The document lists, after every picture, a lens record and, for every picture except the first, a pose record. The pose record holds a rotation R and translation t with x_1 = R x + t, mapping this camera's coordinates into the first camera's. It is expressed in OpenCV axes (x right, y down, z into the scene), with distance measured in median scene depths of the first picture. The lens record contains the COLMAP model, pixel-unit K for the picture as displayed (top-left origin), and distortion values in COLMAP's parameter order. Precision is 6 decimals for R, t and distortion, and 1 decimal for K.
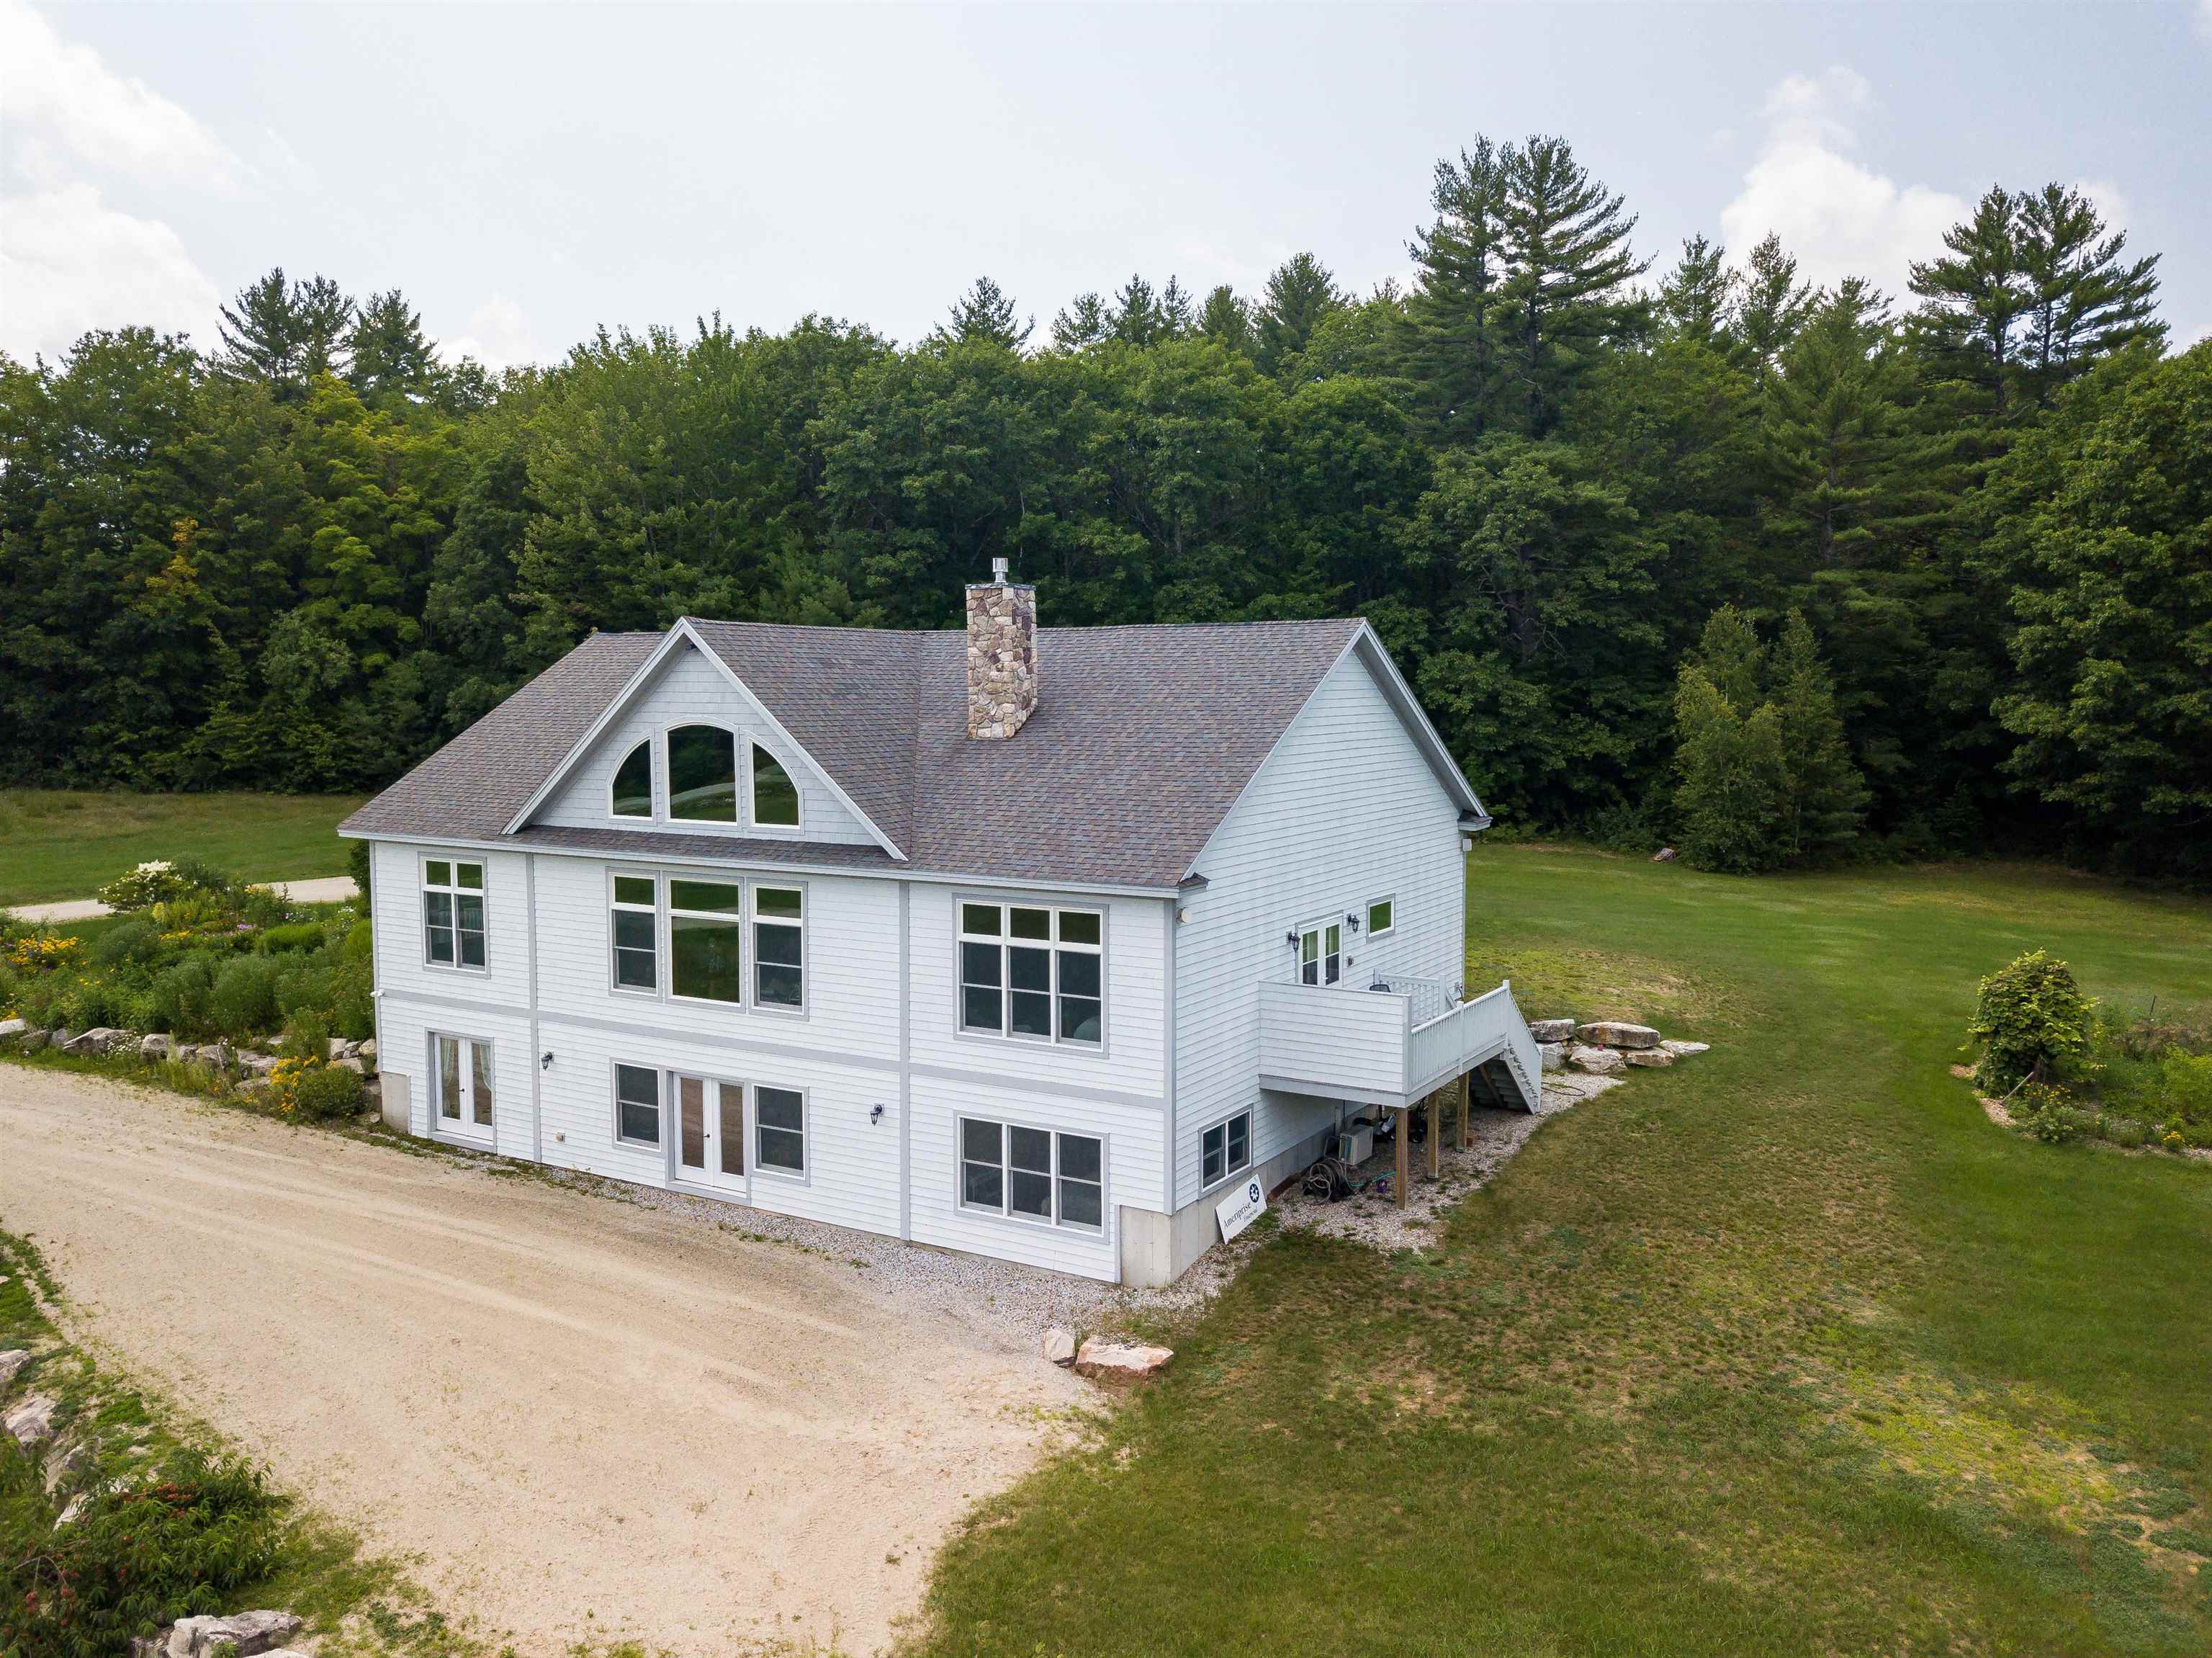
lens RADIAL K [[1703.5, 0, 1106.0], [0, 1703.5, 829.0], [0, 0, 1]] dist [0.013139, 0.004602]
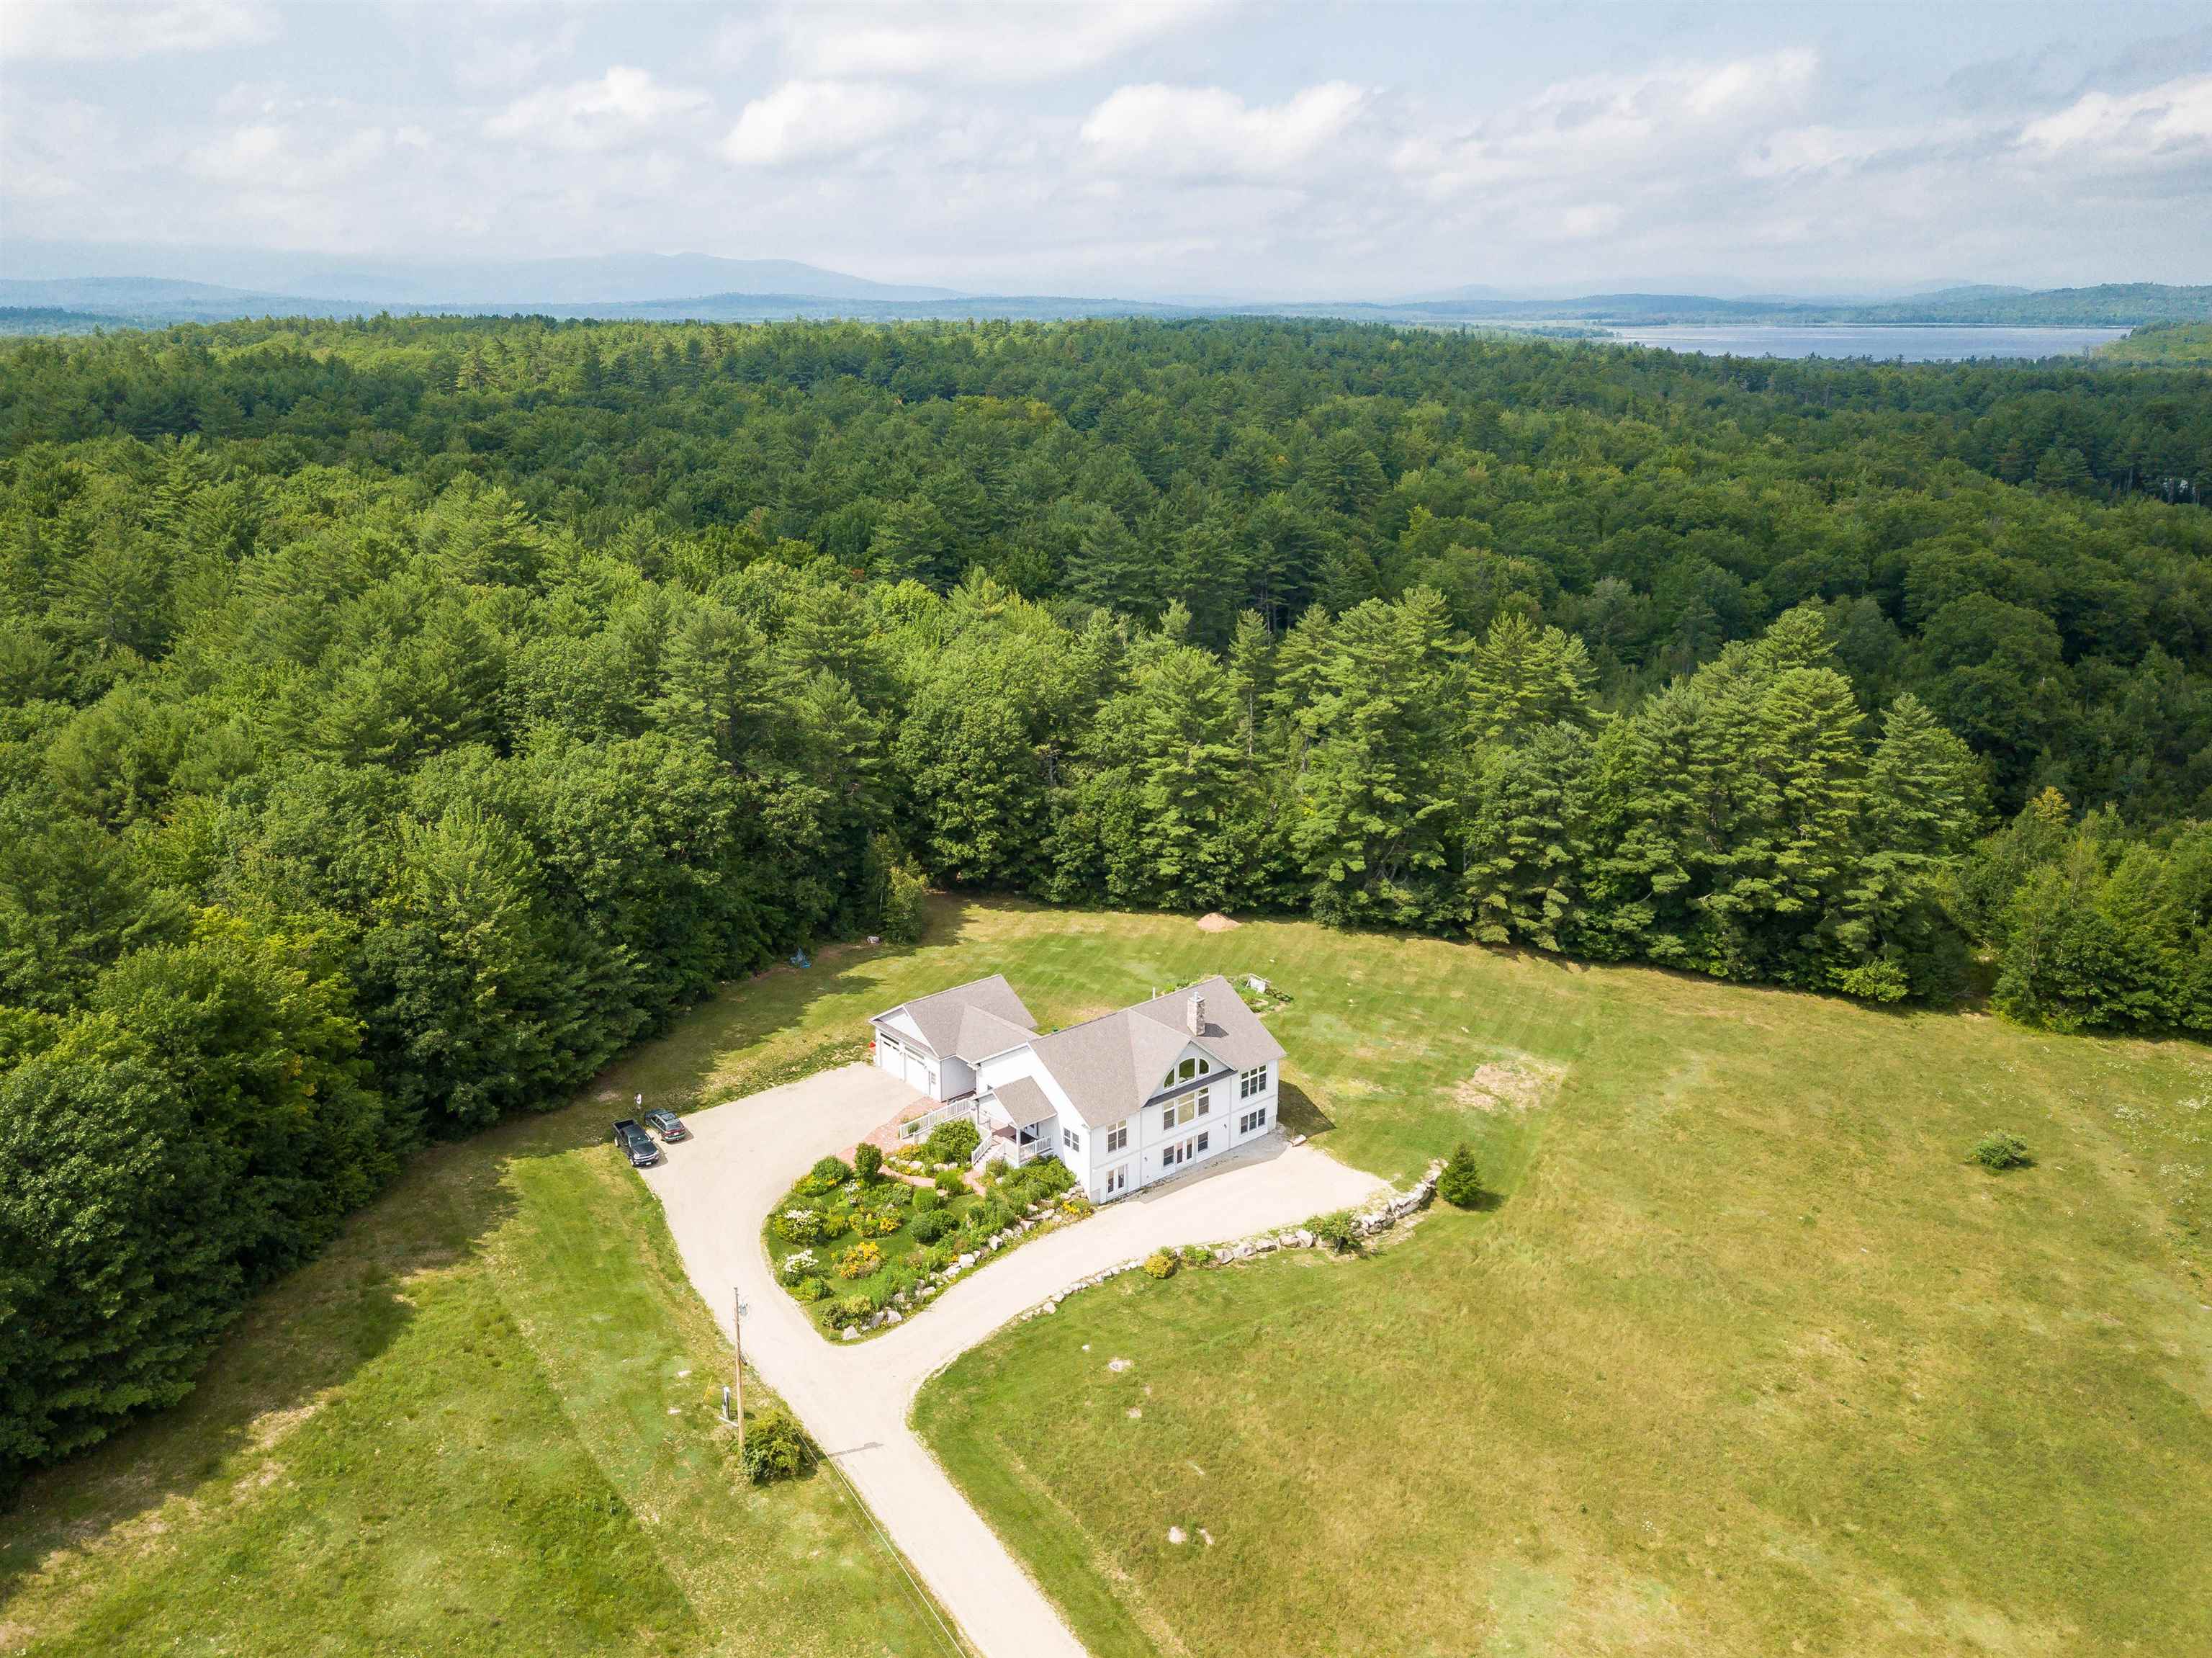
lens RADIAL K [[1633.2, 0, 1079.0], [0, 1633.2, 821.0], [0, 0, 1]] dist [0.116741, -0.364569]
pose [[0.340266, -0.261719, 0.903173, -3.635170], [0.086487, 0.965126, 0.247088, -1.568181], [-0.936343, -0.005963, 0.351035, -0.126088]]
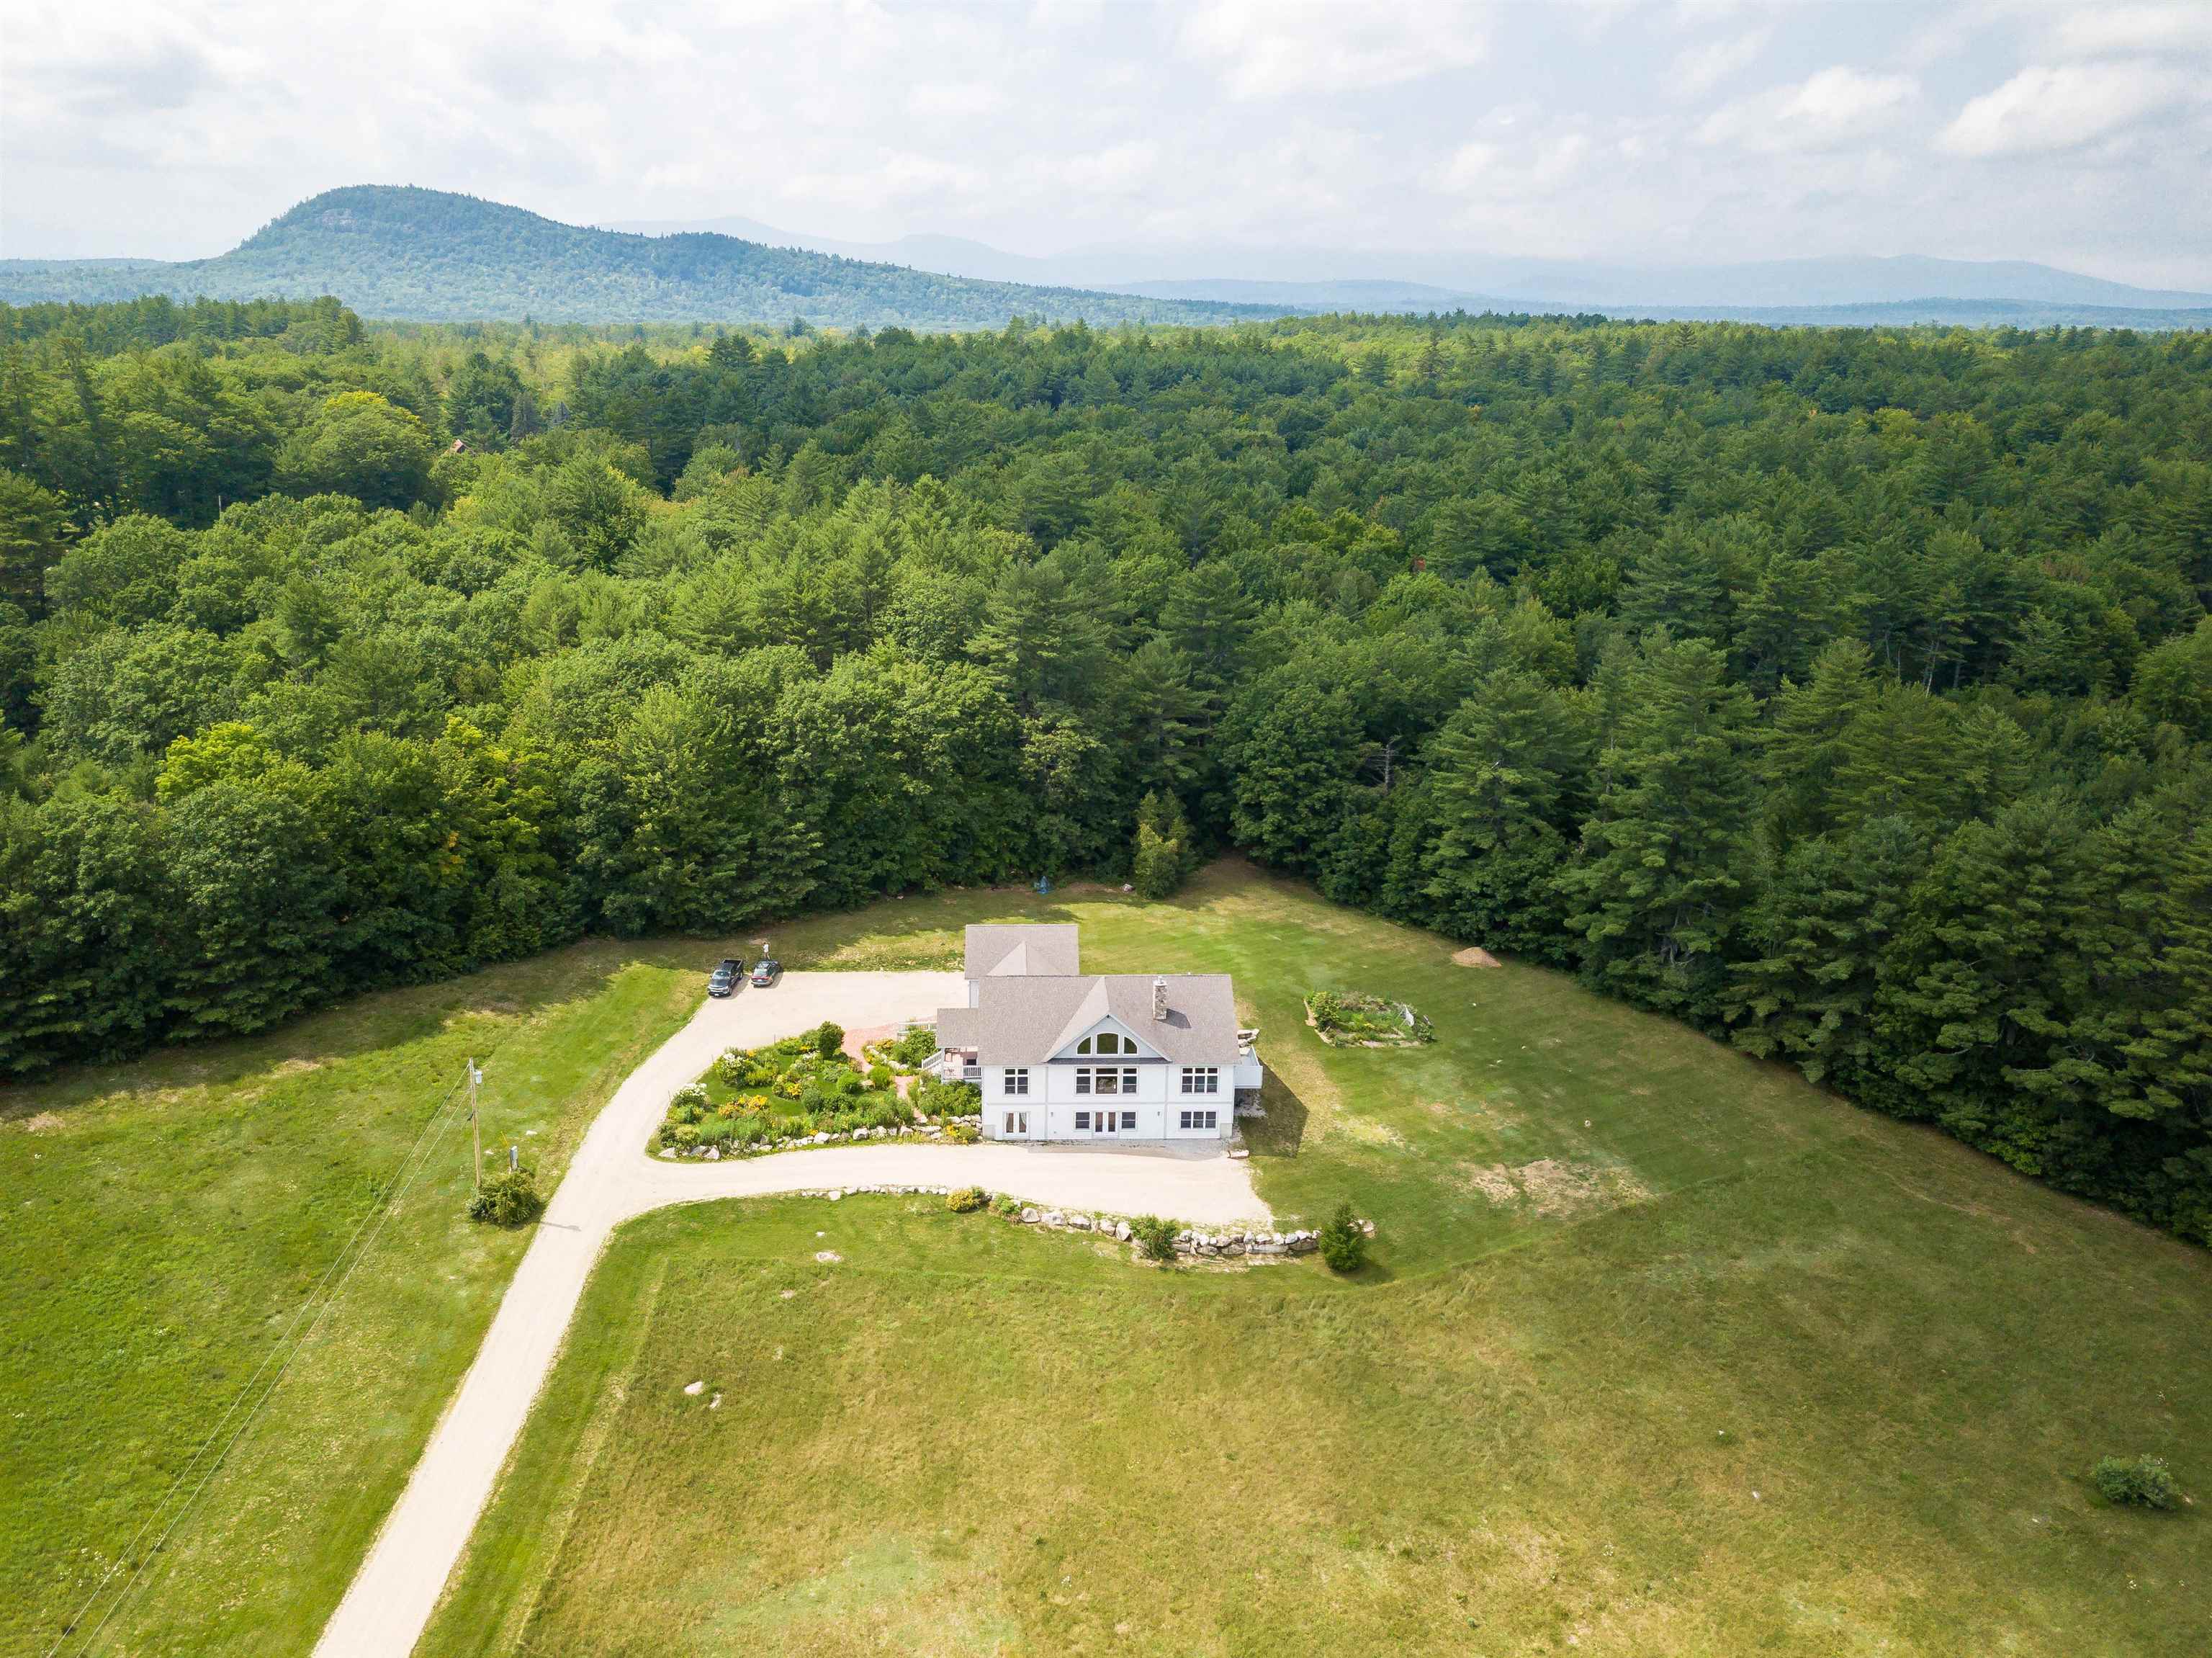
lens RADIAL K [[1604.9, 0, 1110.4], [0, 1604.9, 793.3], [0, 0, 1]] dist [0.105220, -0.247014]
pose [[0.824249, -0.132061, 0.550612, -2.268369], [0.020871, 0.978847, 0.203527, -1.401776], [-0.565843, -0.156265, 0.809569, -2.043127]]
